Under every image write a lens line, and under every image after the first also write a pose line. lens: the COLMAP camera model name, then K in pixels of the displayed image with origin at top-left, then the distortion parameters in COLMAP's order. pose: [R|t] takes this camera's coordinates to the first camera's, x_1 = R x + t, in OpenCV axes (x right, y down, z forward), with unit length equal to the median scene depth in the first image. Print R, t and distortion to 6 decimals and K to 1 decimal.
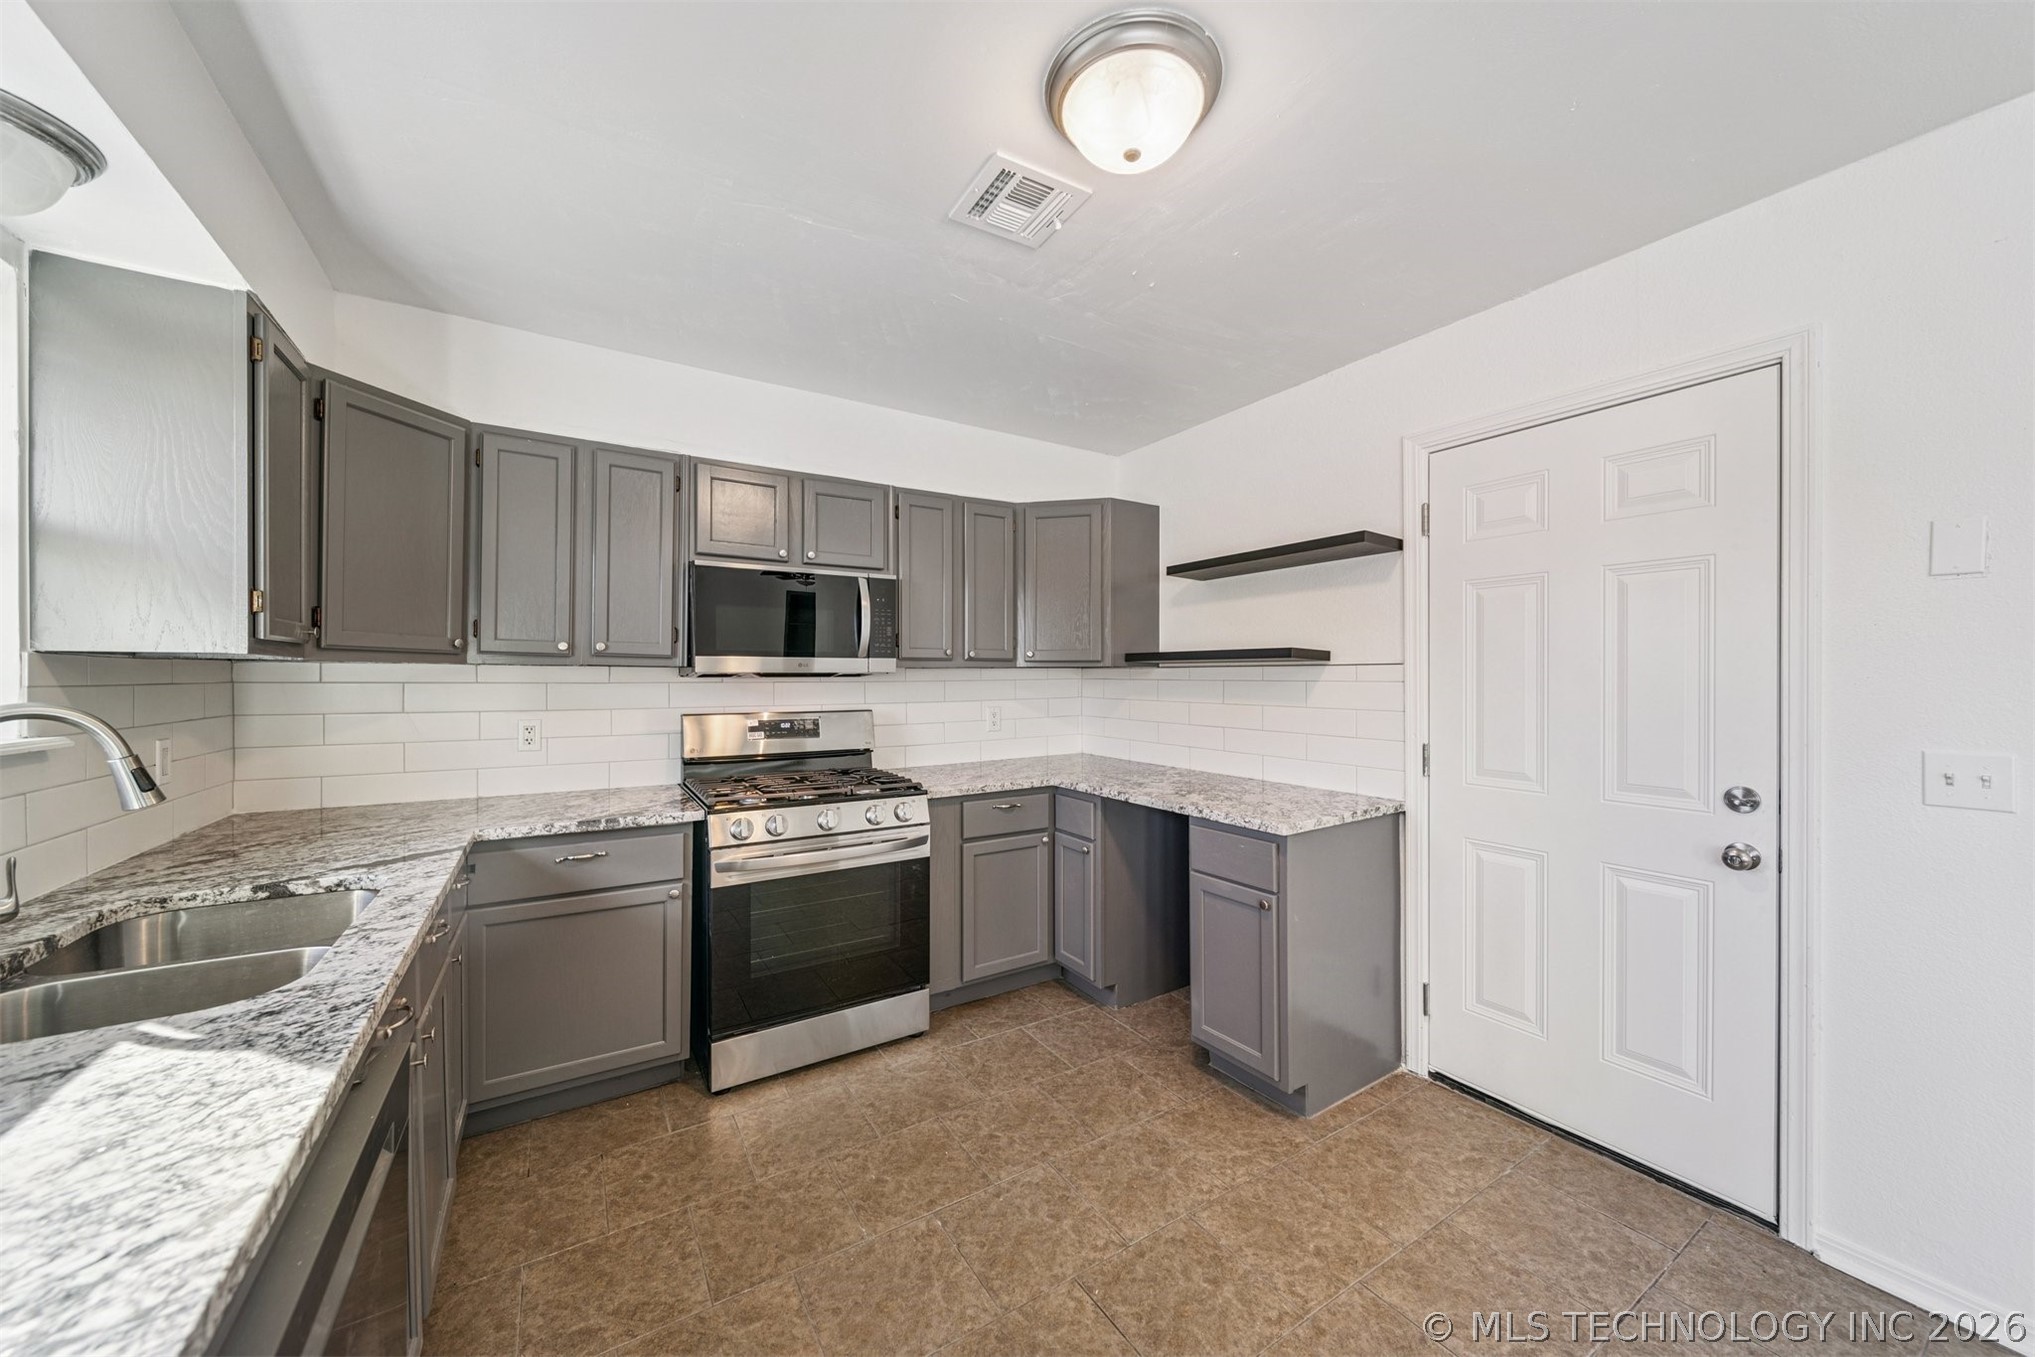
lens RADIAL K [[706.4, 0, 1009.5], [0, 706.4, 679.6], [0, 0, 1]] dist [-0.005863, -0.000101]
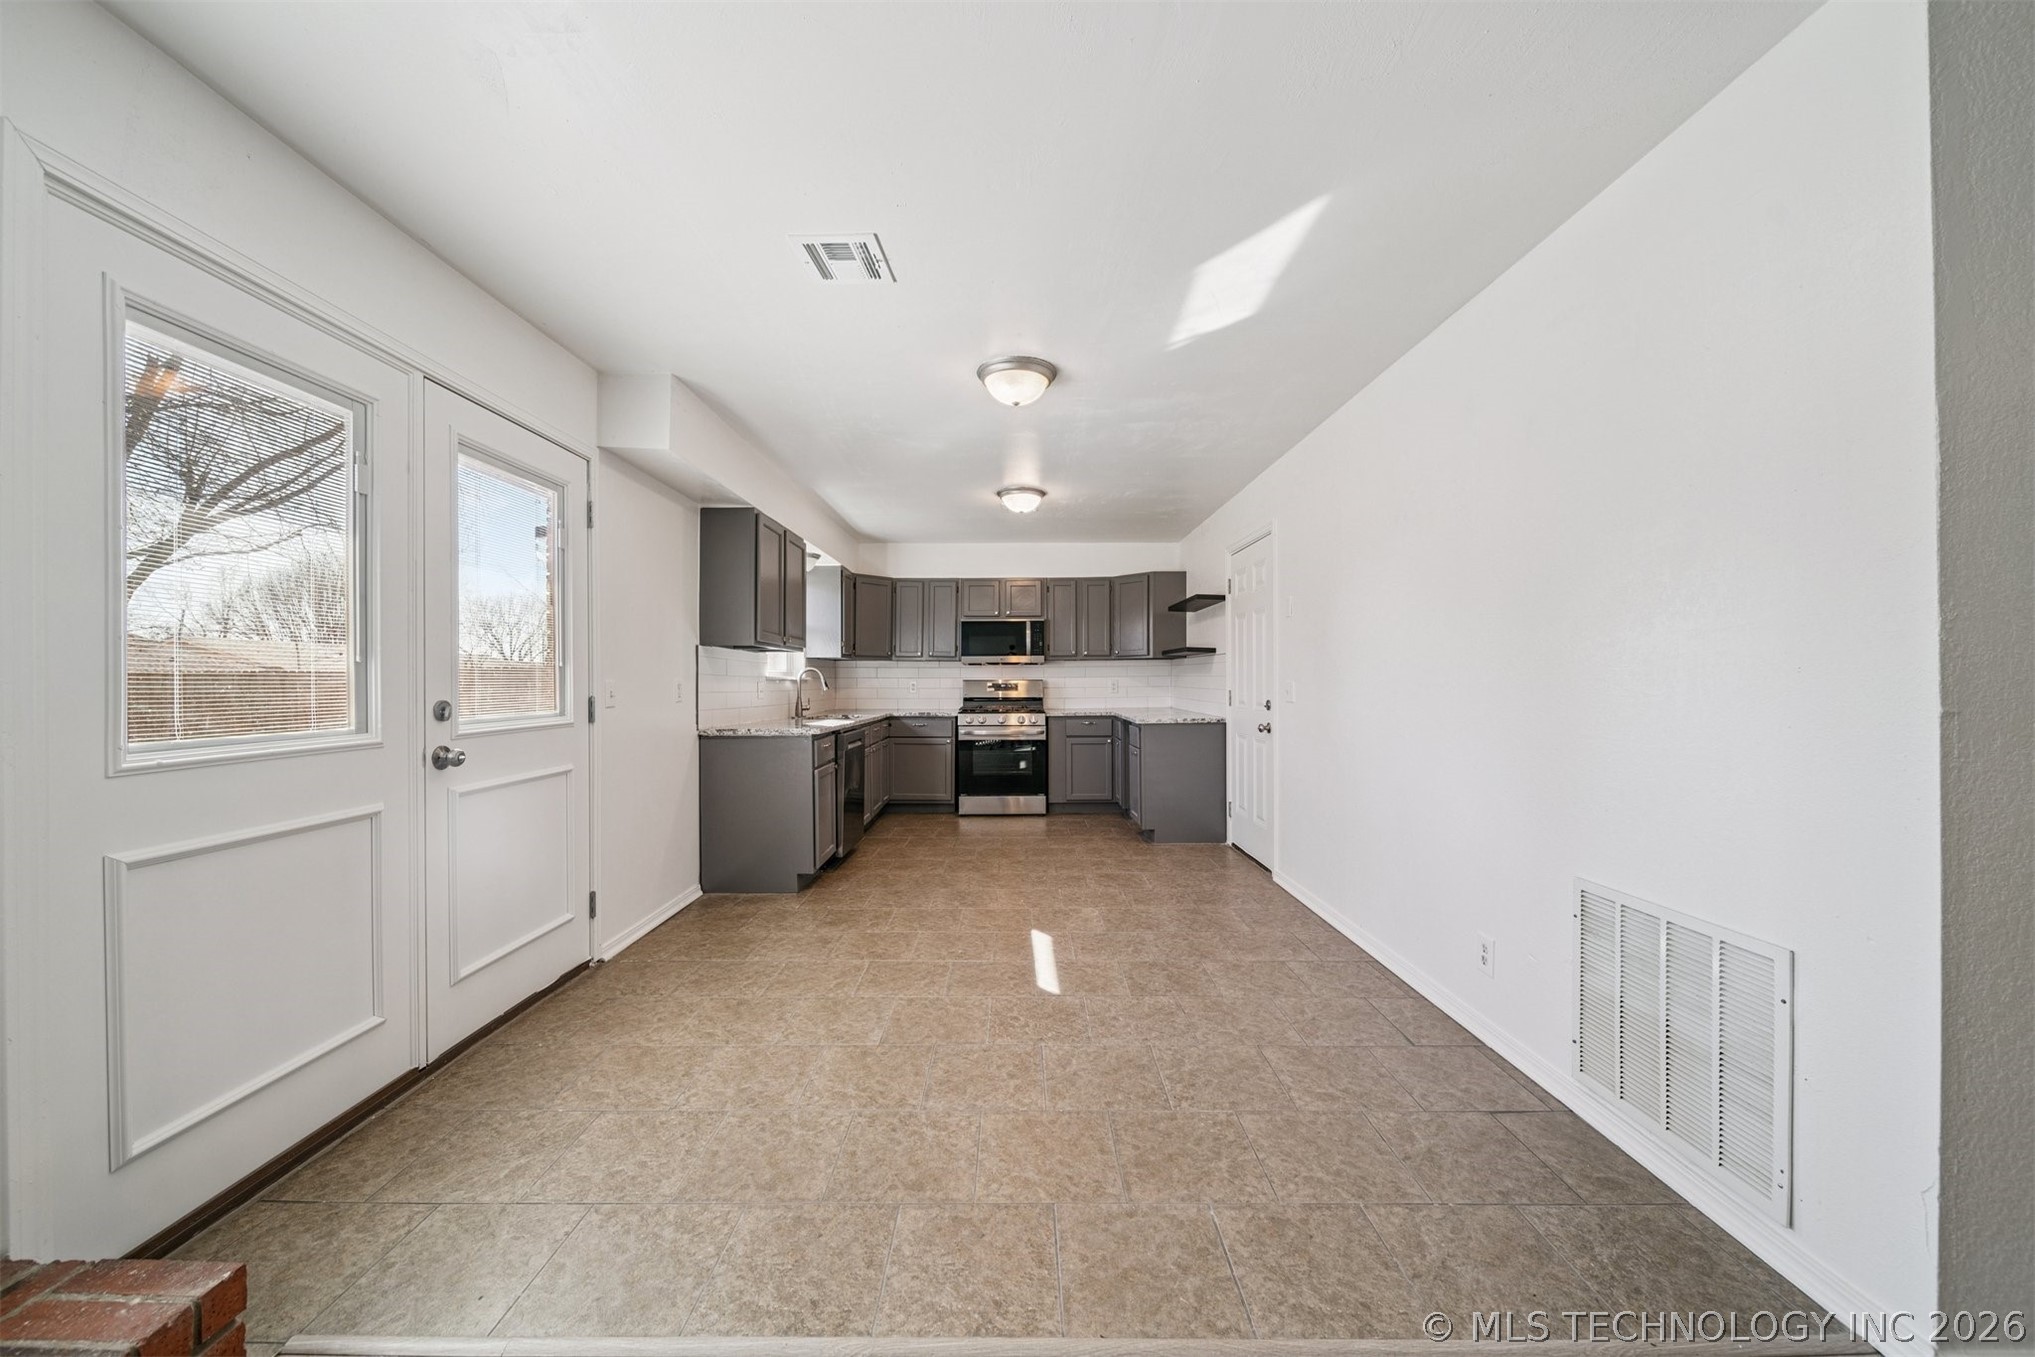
lens RADIAL K [[706.4, 0, 1015.2], [0, 706.4, 677.9], [0, 0, 1]] dist [-0.005863, -0.000101]
pose [[0.846029, -0.005349, -0.533110, 1.109266], [0.003739, 0.999985, -0.004100, 0.056344], [0.533124, 0.001476, 0.846036, -1.096839]]
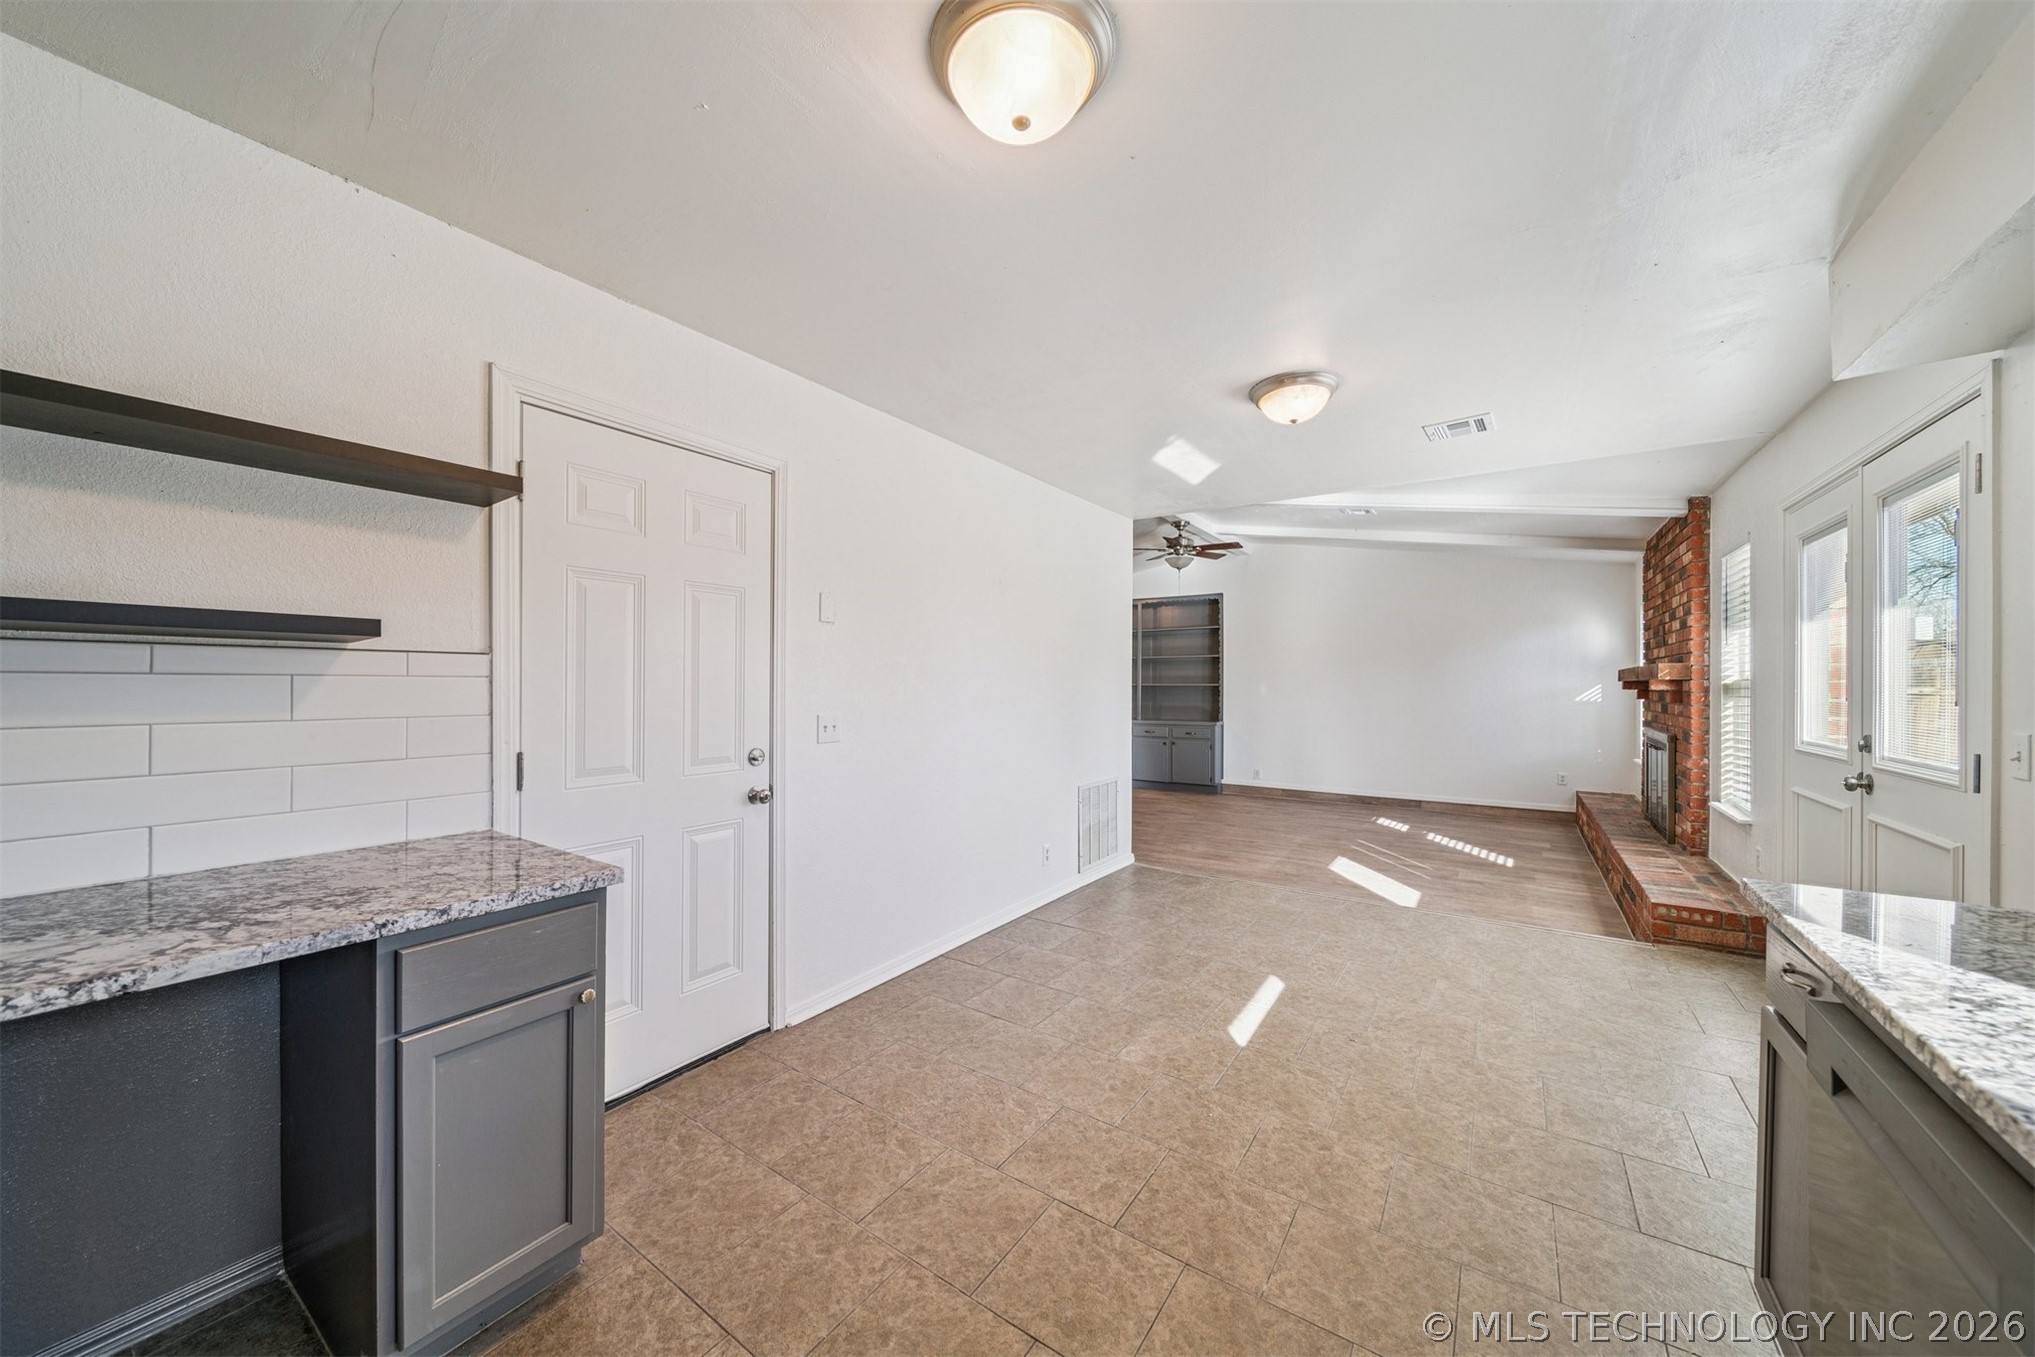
lens RADIAL K [[706.4, 0, 1026.0], [0, 706.4, 678.8], [0, 0, 1]] dist [-0.005863, -0.000101]
pose [[-0.399529, 0.000191, 0.916721, -0.381009], [-0.001026, 0.999999, -0.000655, 0.005431], [-0.916720, -0.001202, -0.399528, 0.743615]]
